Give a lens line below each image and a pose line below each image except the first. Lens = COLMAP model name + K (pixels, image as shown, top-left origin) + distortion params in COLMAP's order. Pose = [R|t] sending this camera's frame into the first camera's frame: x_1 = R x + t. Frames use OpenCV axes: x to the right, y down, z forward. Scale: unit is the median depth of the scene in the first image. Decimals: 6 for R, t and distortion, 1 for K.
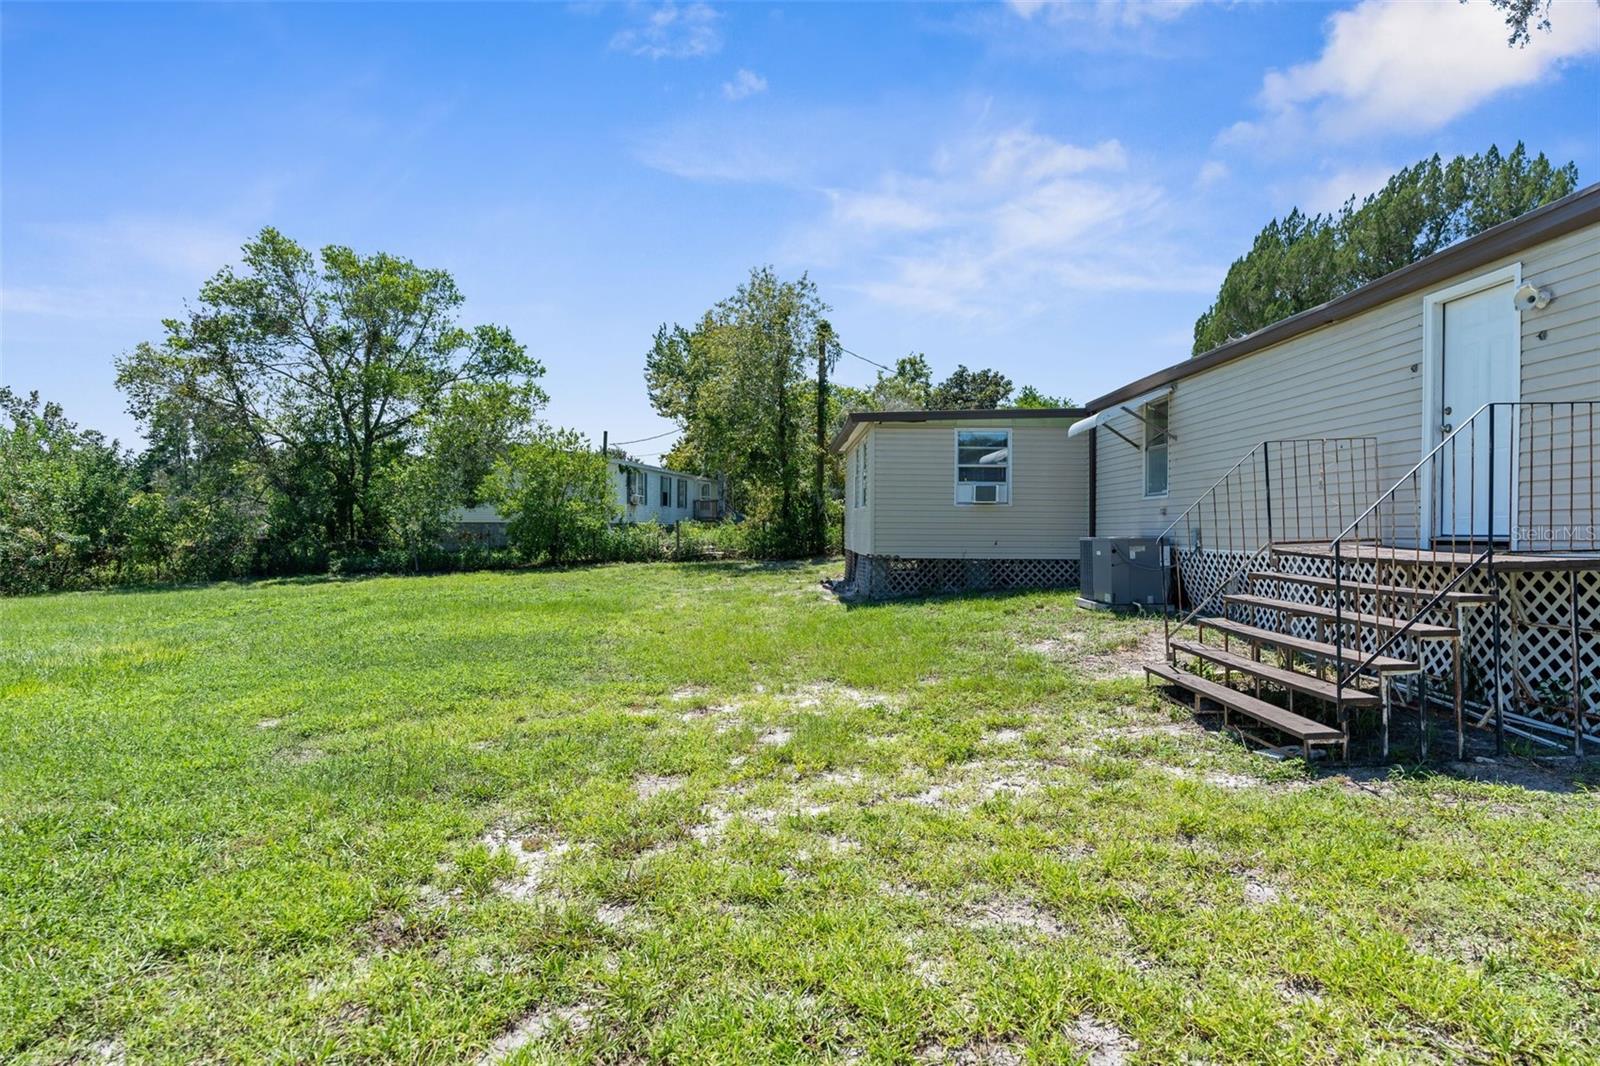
lens RADIAL K [[888.4, 0, 800.1], [0, 888.4, 531.1], [0, 0, 1]] dist [0.007304, 0.000356]
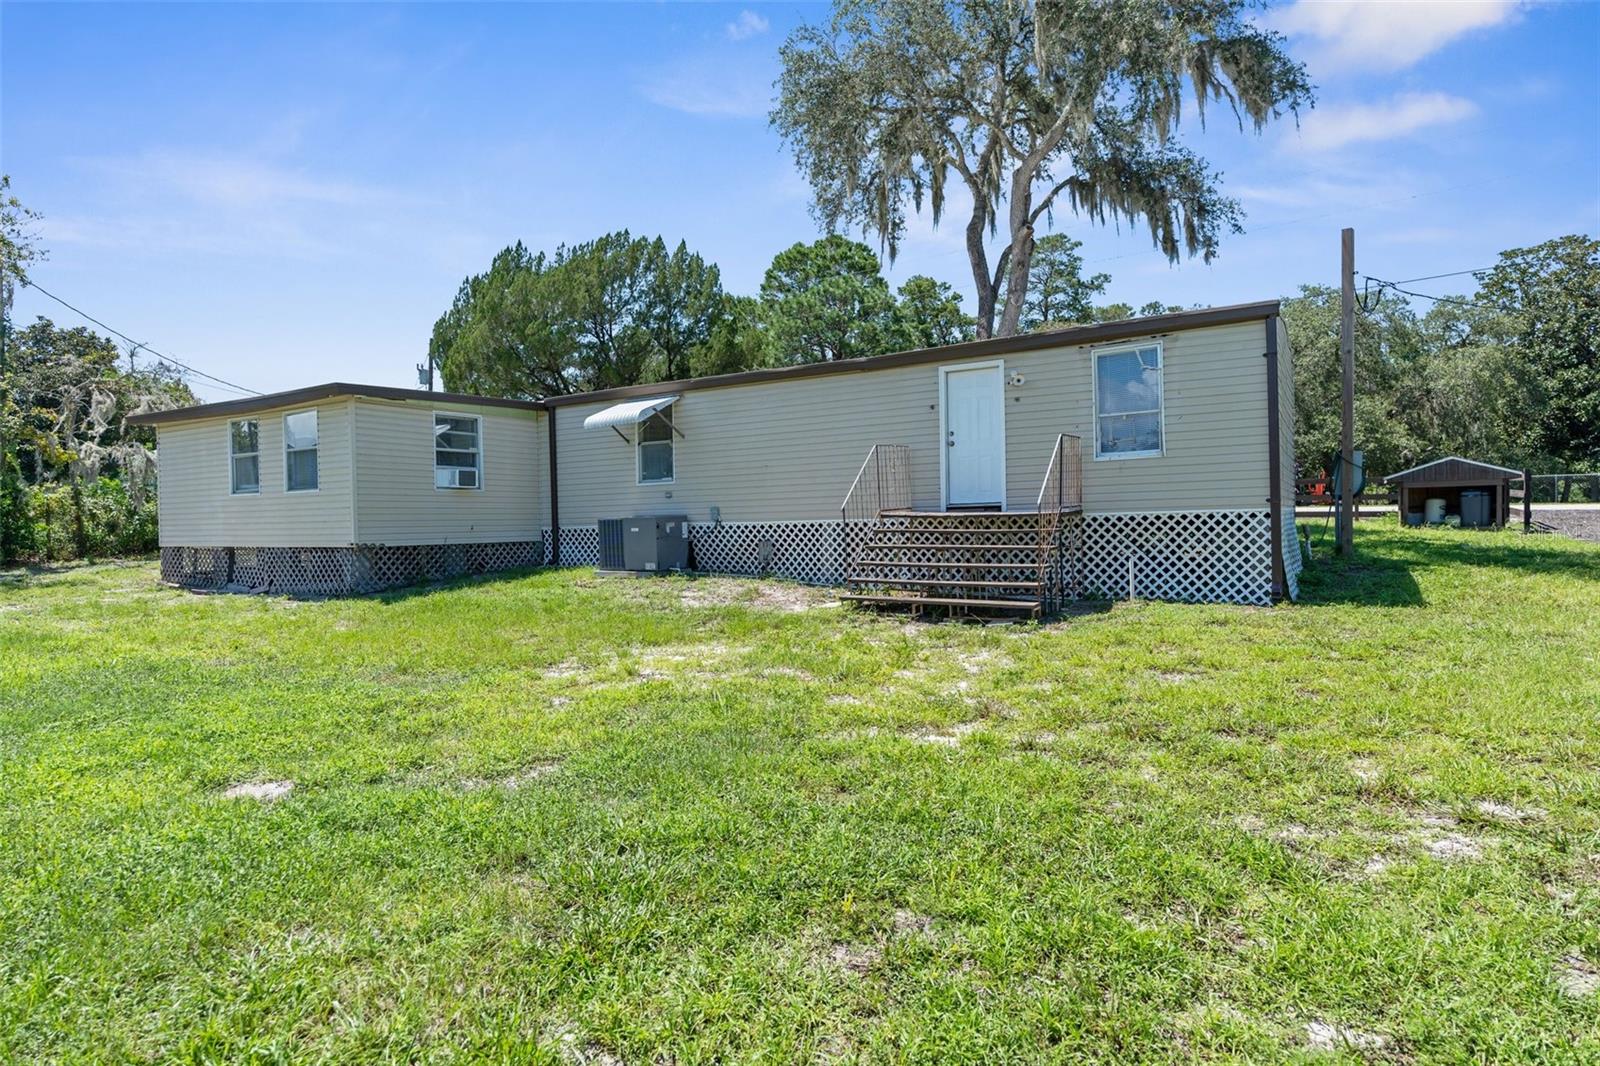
lens RADIAL K [[888.4, 0, 799.1], [0, 888.4, 529.0], [0, 0, 1]] dist [0.007304, 0.000356]
pose [[0.548913, -0.023596, 0.835547, -0.593395], [0.024486, 0.999626, 0.012143, 0.016569], [-0.835521, 0.013794, 0.549285, 0.186688]]
